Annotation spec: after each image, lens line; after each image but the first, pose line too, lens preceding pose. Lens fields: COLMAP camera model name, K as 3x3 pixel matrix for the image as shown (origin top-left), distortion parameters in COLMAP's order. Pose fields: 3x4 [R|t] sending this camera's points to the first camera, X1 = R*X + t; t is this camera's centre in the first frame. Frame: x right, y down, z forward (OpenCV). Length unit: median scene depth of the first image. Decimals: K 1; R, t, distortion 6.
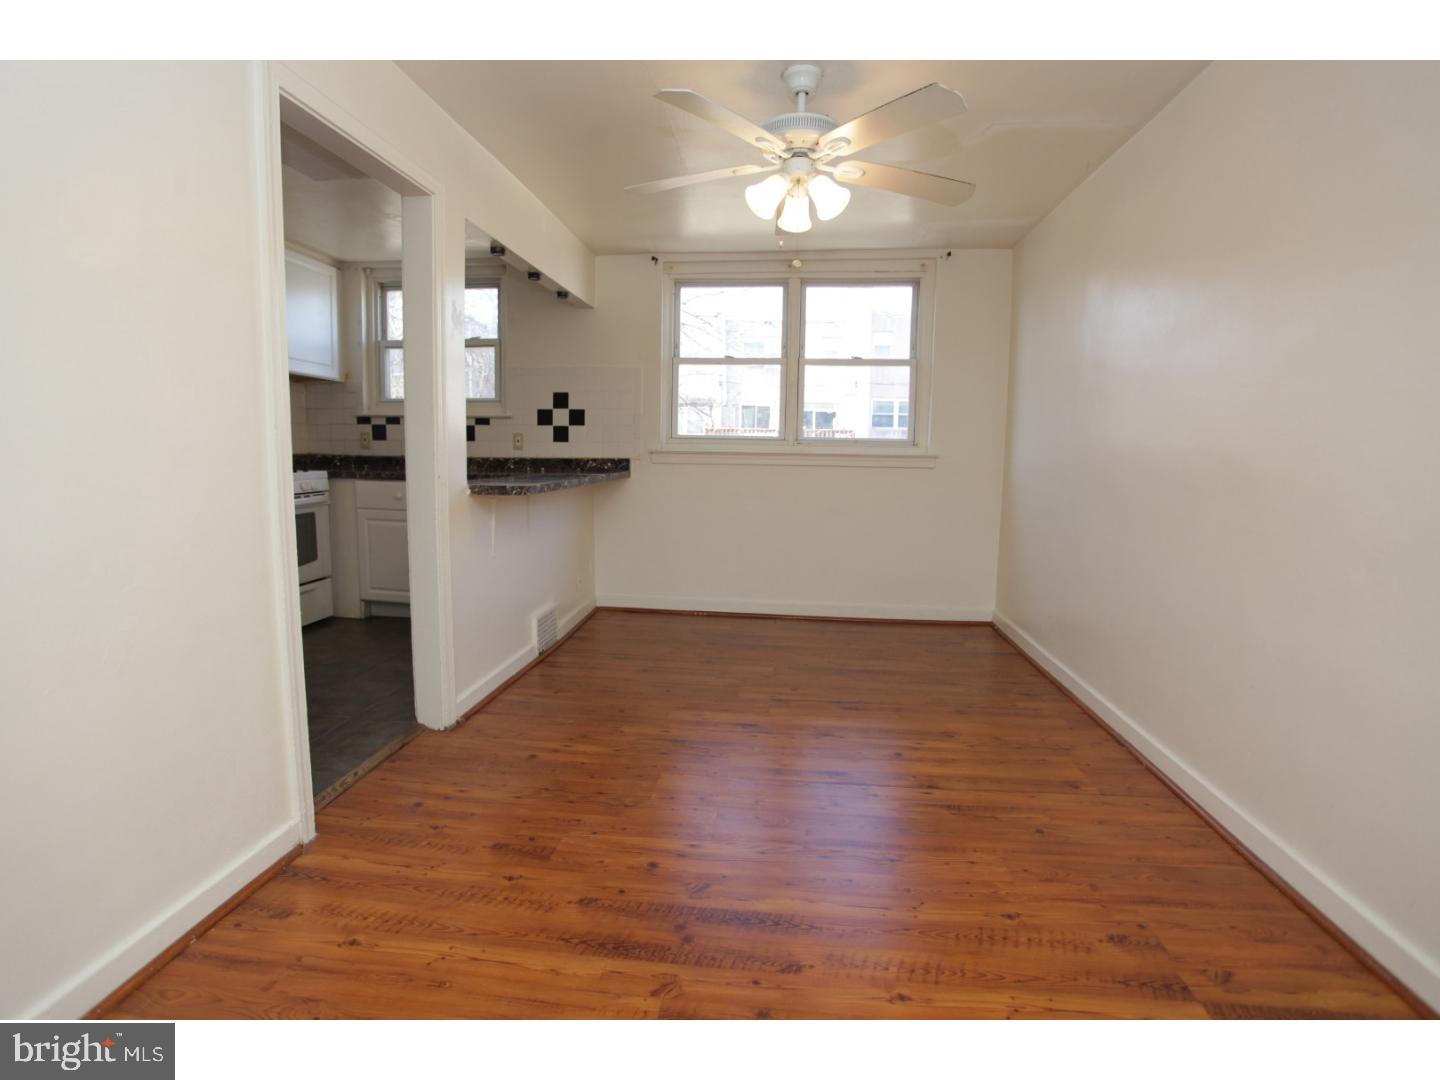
lens RADIAL K [[713.0, 0, 708.8], [0, 713.0, 531.8], [0, 0, 1]] dist [-0.074231, 0.035492]
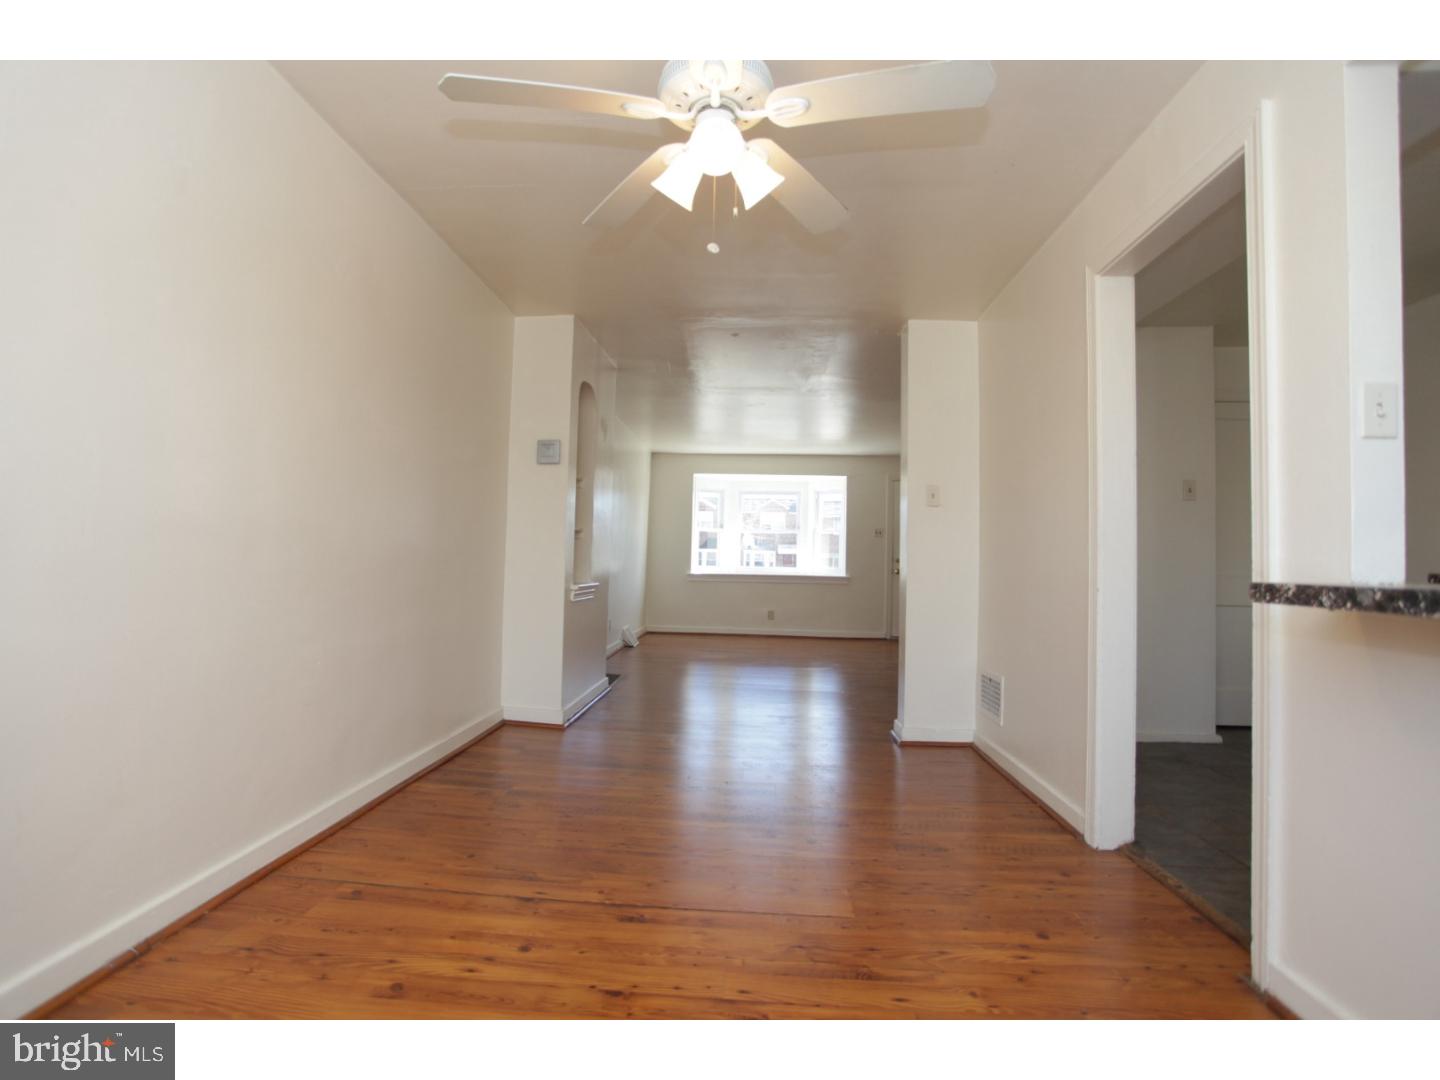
lens RADIAL K [[713.0, 0, 708.8], [0, 713.0, 531.8], [0, 0, 1]] dist [-0.074231, 0.035492]
pose [[-0.998075, -0.038420, -0.048686, 0.083534], [-0.041859, 0.996548, 0.071697, -0.076976], [0.045763, 0.073597, -0.996238, 0.960109]]
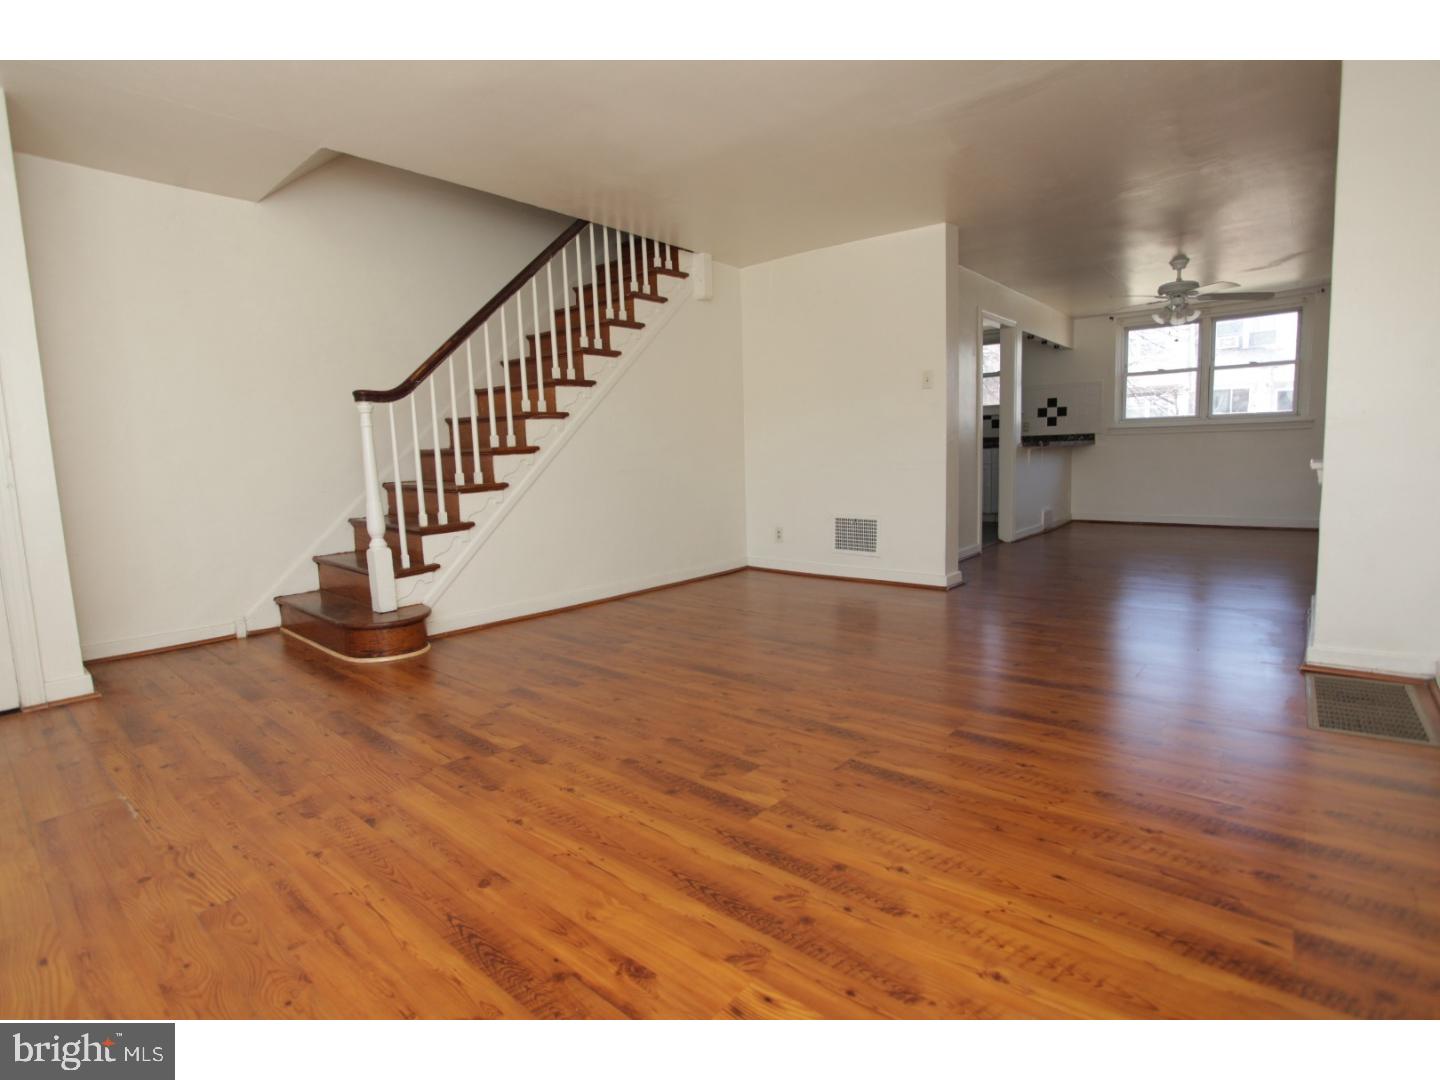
lens RADIAL K [[713.0, 0, 708.8], [0, 713.0, 531.8], [0, 0, 1]] dist [-0.074231, 0.035492]
pose [[0.821582, 0.021436, -0.569688, 0.096855], [-0.022731, 0.999730, 0.004836, 0.159196], [0.569638, 0.008977, 0.821847, -0.990799]]
